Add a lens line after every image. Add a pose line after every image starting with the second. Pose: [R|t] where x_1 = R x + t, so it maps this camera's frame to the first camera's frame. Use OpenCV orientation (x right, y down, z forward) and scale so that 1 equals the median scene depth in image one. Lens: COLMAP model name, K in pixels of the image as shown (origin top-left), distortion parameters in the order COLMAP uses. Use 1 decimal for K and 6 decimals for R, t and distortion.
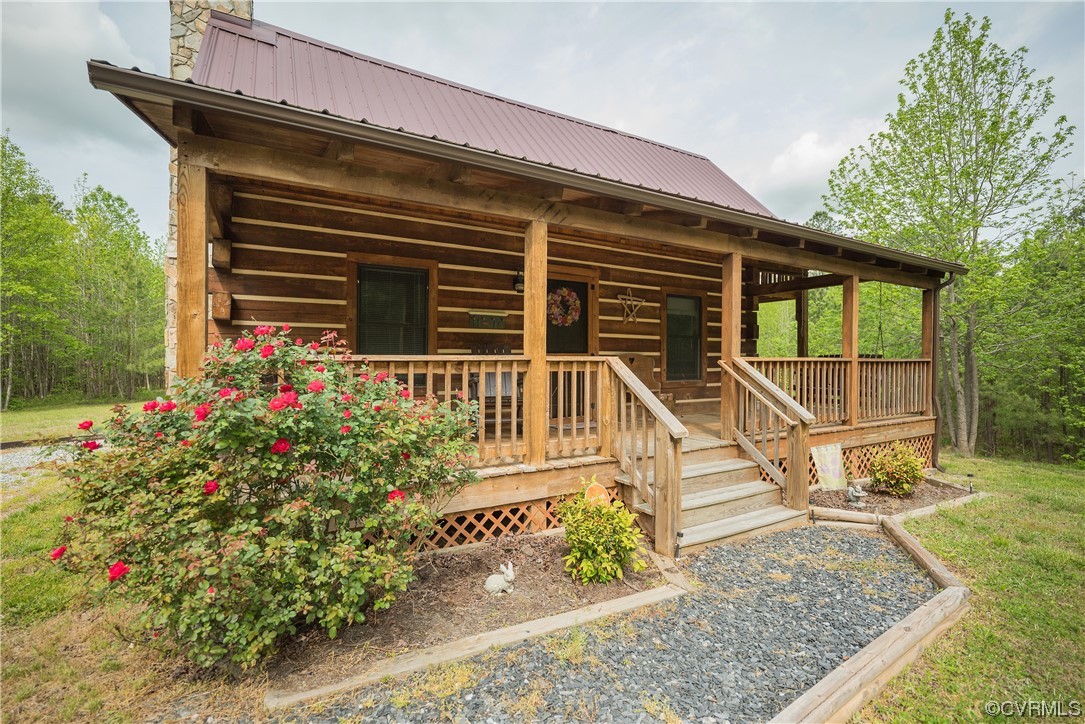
lens RADIAL K [[488.2, 0, 545.5], [0, 488.2, 360.0], [0, 0, 1]] dist [-0.012314, 0.000302]
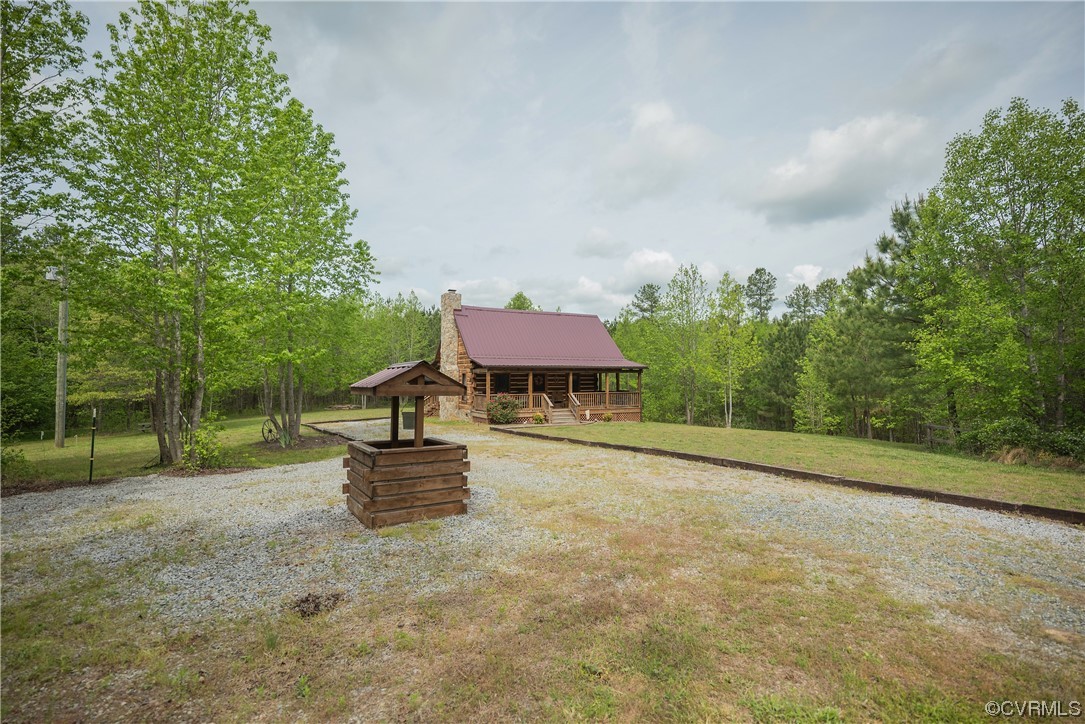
lens RADIAL K [[502.8, 0, 542.5], [0, 502.8, 362.0], [0, 0, 1]] dist [-0.000197, -0.000002]
pose [[0.999504, -0.005873, -0.030930, 0.214063], [0.004857, 0.999449, -0.032839, -0.131020], [0.031106, 0.032672, 0.998982, -3.467877]]
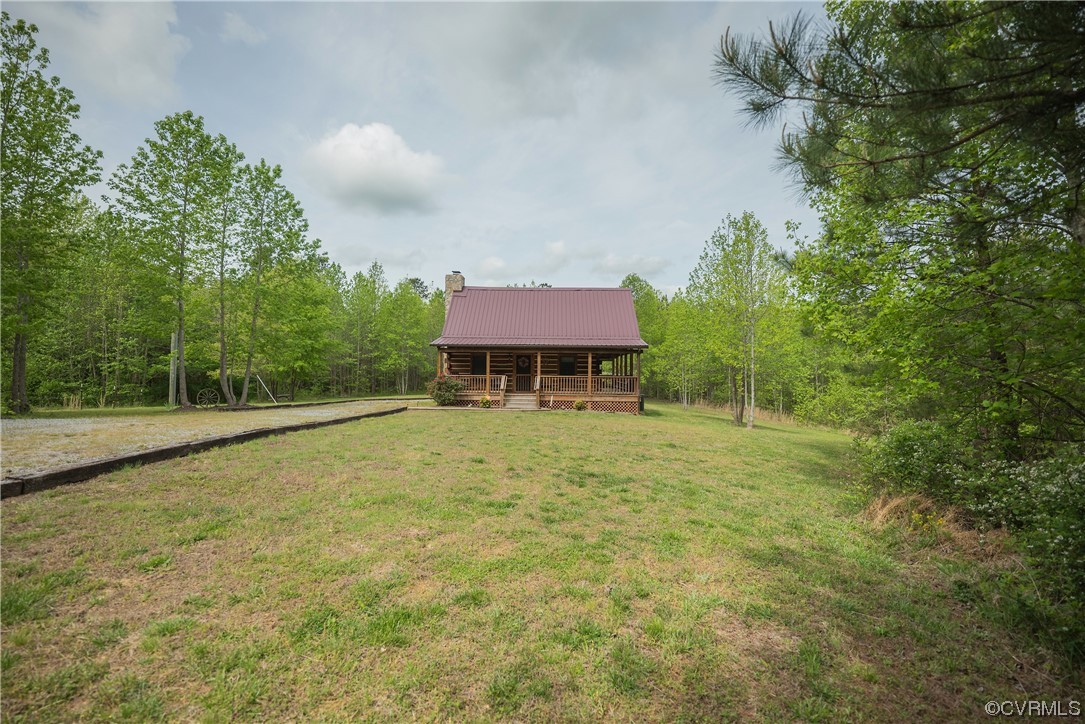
lens RADIAL K [[480.1, 0, 544.1], [0, 480.1, 362.8], [0, 0, 1]] dist [-0.013423, -0.000248]
pose [[0.855816, -0.006013, -0.517246, 2.214155], [-0.004777, 0.999798, -0.019526, -0.031832], [0.517259, 0.019182, 0.855614, -2.222088]]
